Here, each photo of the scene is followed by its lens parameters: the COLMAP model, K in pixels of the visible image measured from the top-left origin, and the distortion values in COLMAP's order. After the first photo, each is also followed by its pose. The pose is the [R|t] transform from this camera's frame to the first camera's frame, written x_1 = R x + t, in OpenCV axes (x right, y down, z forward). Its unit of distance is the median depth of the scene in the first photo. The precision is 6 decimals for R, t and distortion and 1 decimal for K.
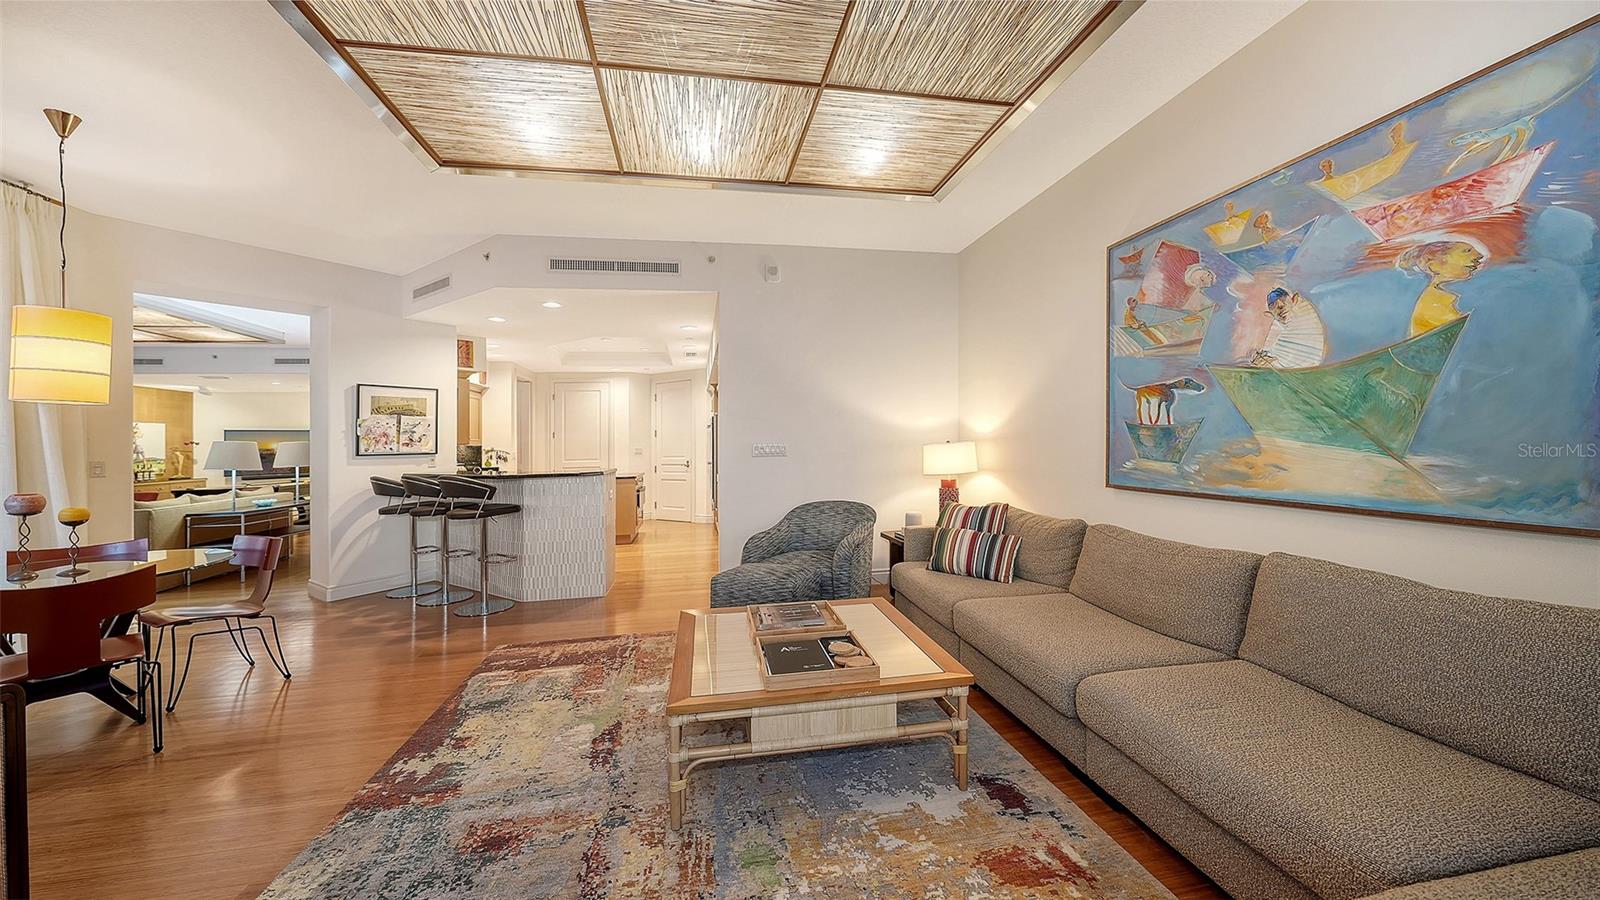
lens RADIAL K [[565.7, 0, 815.6], [0, 565.7, 427.1], [0, 0, 1]] dist [-0.013068, 0.000026]
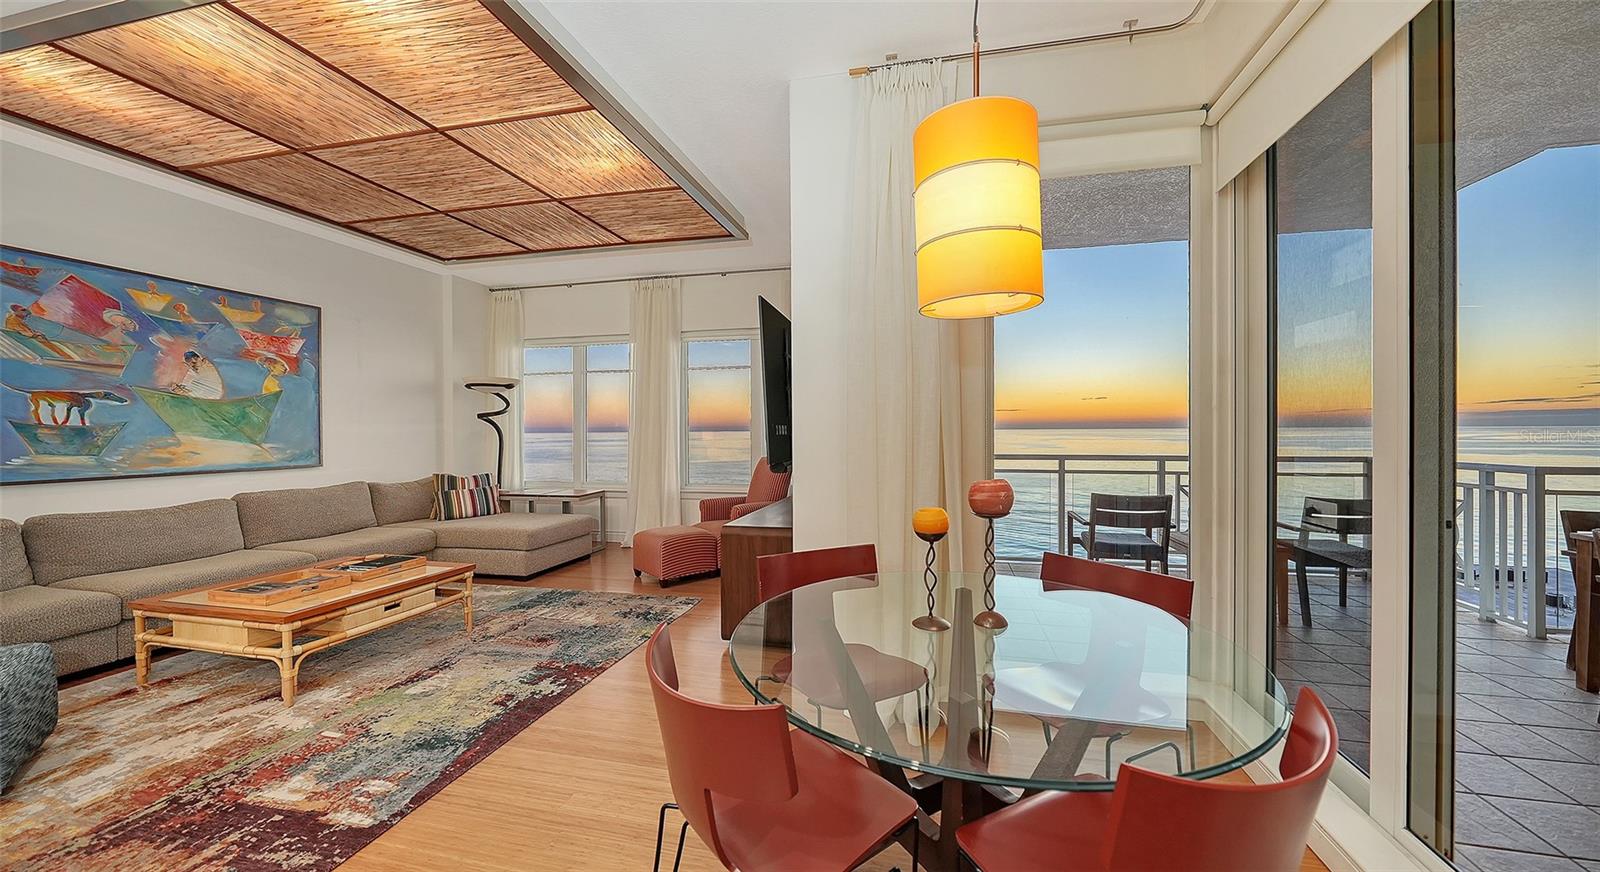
lens RADIAL K [[580.6, 0, 816.3], [0, 580.6, 435.0], [0, 0, 1]] dist [-0.000287, 0.000201]
pose [[-0.907604, 0.025445, 0.419054, -1.574569], [0.016748, 0.999561, -0.024421, 0.084778], [-0.419492, -0.015146, -0.907633, 1.681026]]
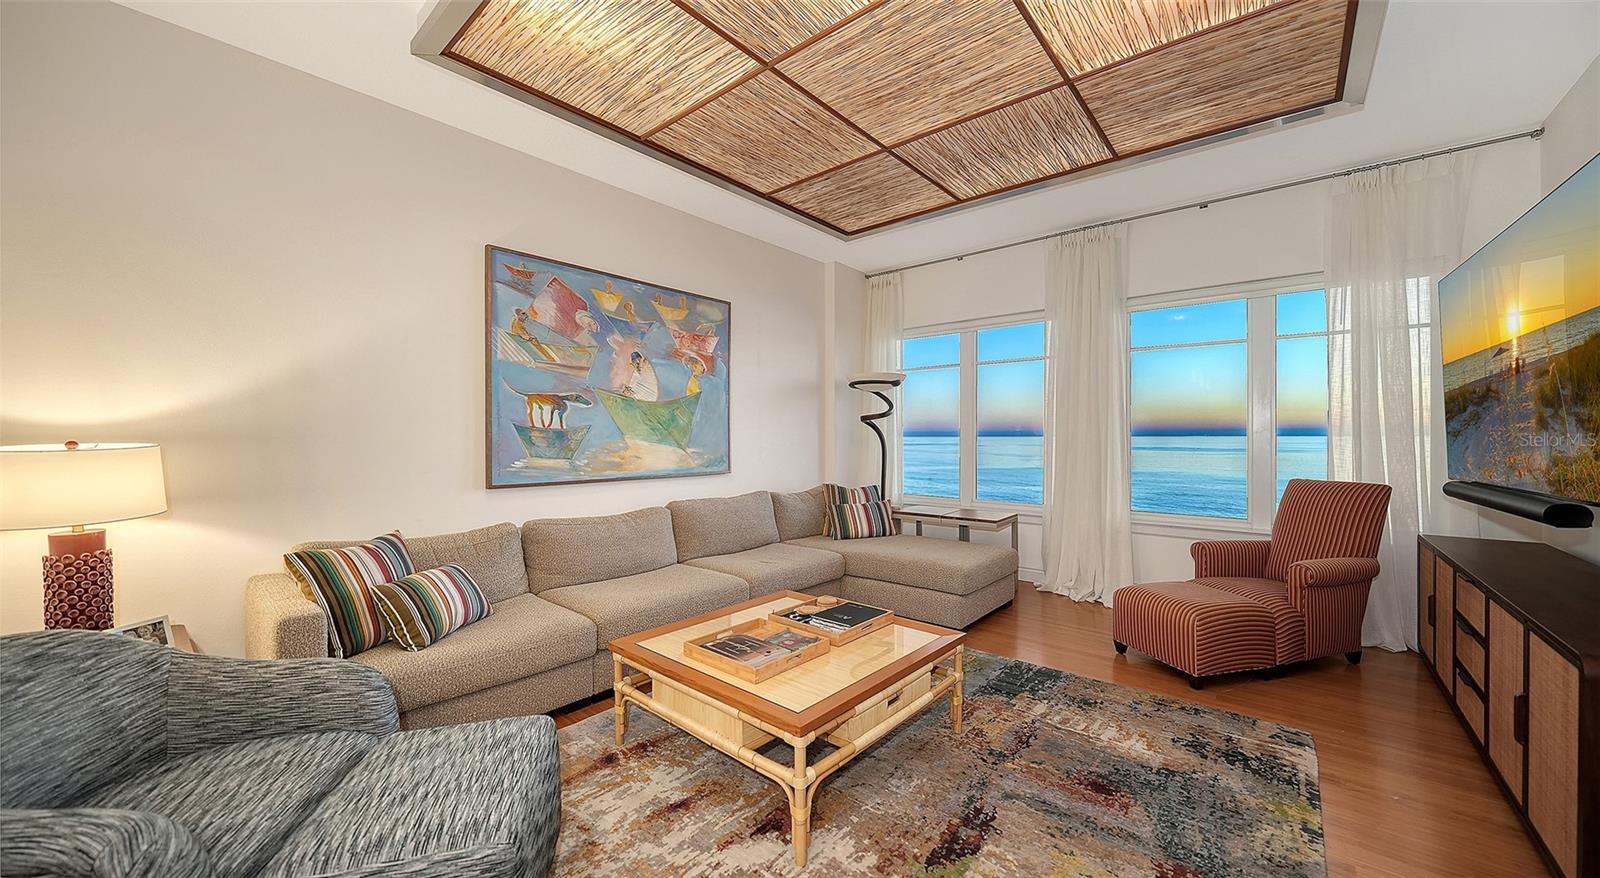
lens RADIAL K [[587.6, 0, 800.0], [0, 587.6, 439.0], [0, 0, 1]] dist [-0.000100, -0.000003]
pose [[-0.609987, 0.020610, 0.792143, -0.808613], [-0.005351, 0.999532, -0.030126, 0.061444], [-0.792393, -0.022615, -0.609592, 1.549767]]
